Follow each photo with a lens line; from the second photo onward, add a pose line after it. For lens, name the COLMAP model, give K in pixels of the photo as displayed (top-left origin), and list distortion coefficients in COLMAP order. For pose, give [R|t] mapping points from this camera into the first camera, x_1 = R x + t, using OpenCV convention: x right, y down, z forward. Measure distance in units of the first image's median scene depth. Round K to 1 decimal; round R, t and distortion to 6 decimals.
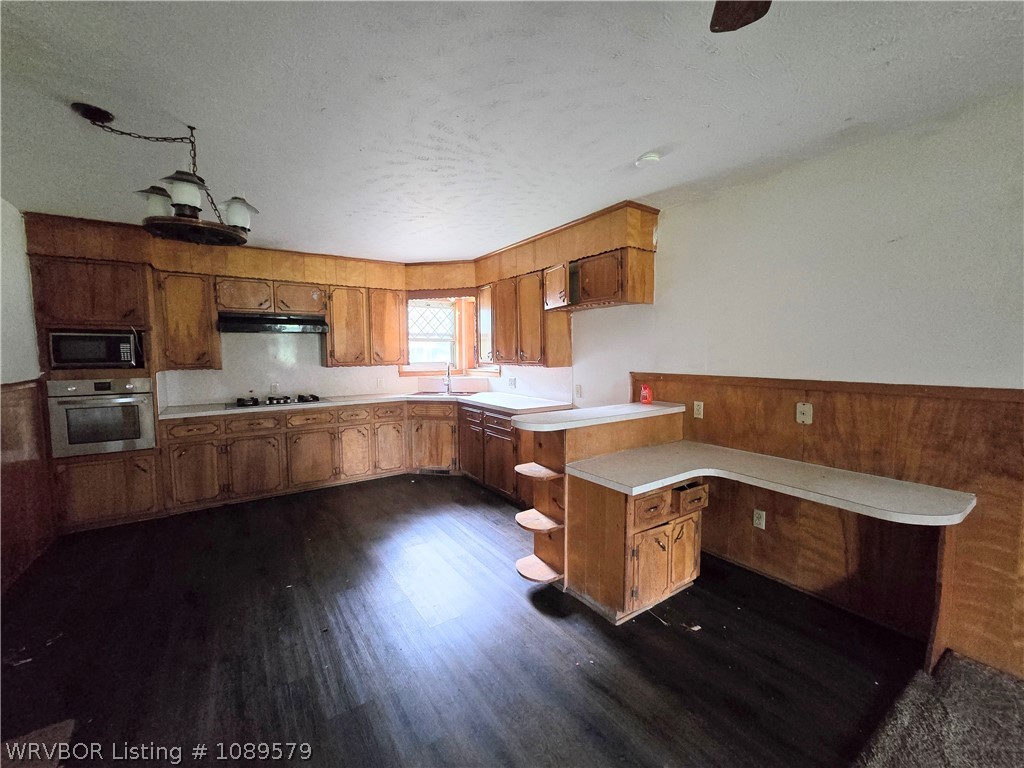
lens RADIAL K [[418.9, 0, 520.1], [0, 418.9, 383.6], [0, 0, 1]] dist [-0.002429, -0.000603]
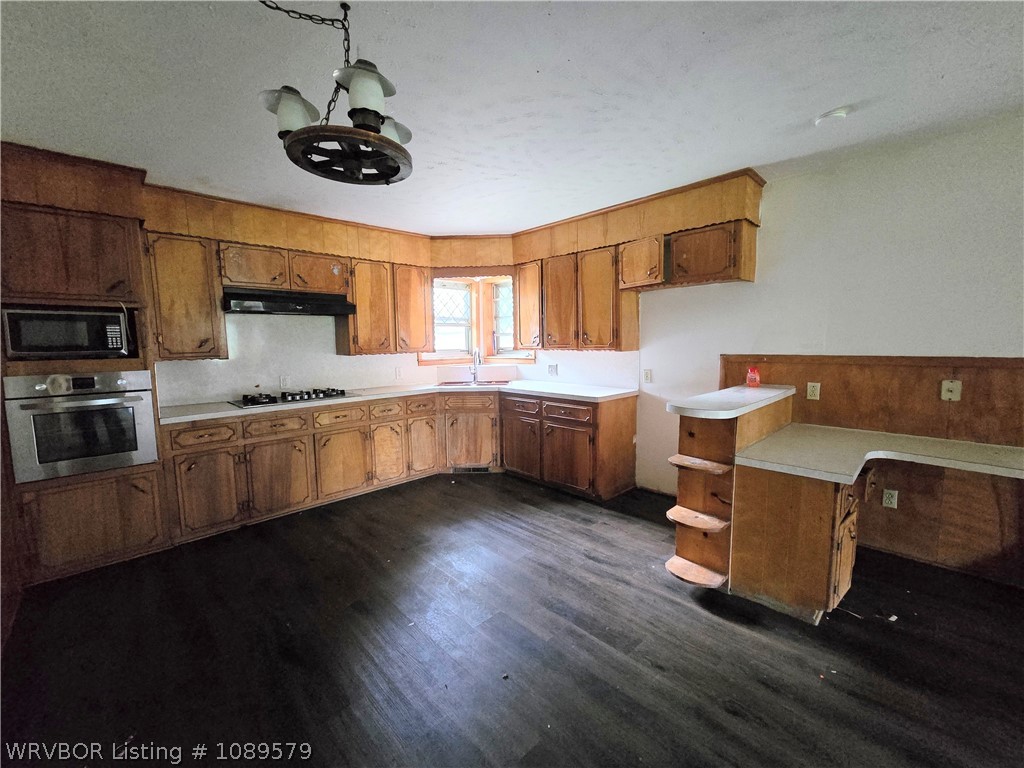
lens RADIAL K [[418.9, 0, 520.1], [0, 418.9, 383.6], [0, 0, 1]] dist [-0.002429, -0.000603]
pose [[0.985713, -0.025222, 0.166536, -0.301403], [0.021284, 0.999451, 0.025387, 0.004570], [-0.167085, -0.021480, 0.985709, 0.116987]]
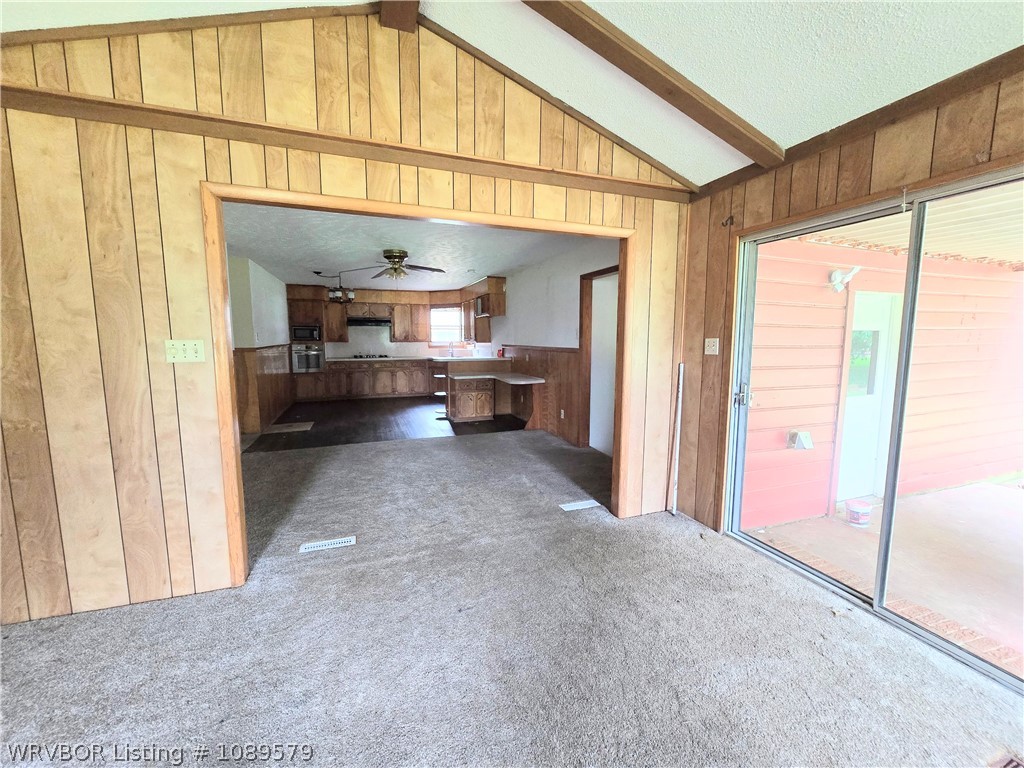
lens RADIAL K [[418.9, 0, 520.1], [0, 418.9, 383.6], [0, 0, 1]] dist [-0.002429, -0.000603]
pose [[0.970342, 0.035694, -0.239085, 0.795539], [-0.027138, 0.998871, 0.038984, 0.081127], [0.240207, -0.031339, 0.970216, -1.058609]]
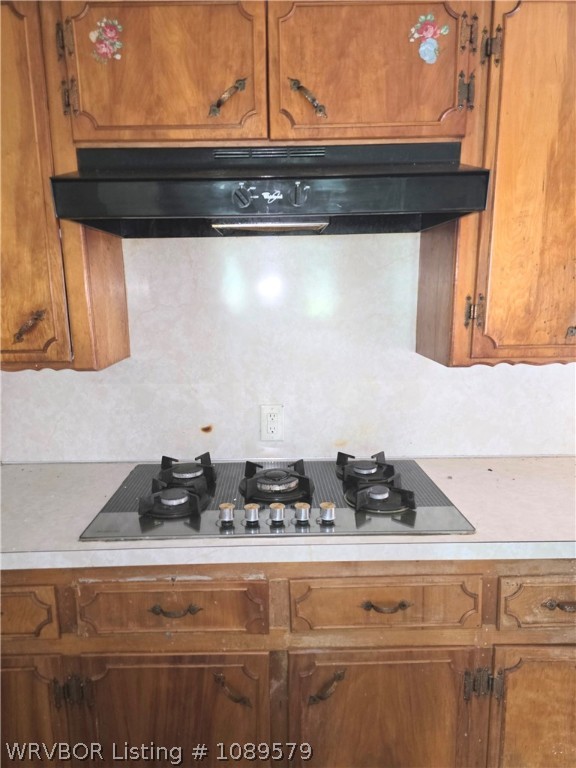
lens RADIAL K [[516.0, 0, 254.5], [0, 516.0, 385.7], [0, 0, 1]] dist [-0.000296, -0.000022]
pose [[0.821247, 0.094541, -0.562686, -0.440585], [-0.027122, 0.991531, 0.127009, -0.071621], [0.569928, -0.089045, 0.816855, 0.790562]]
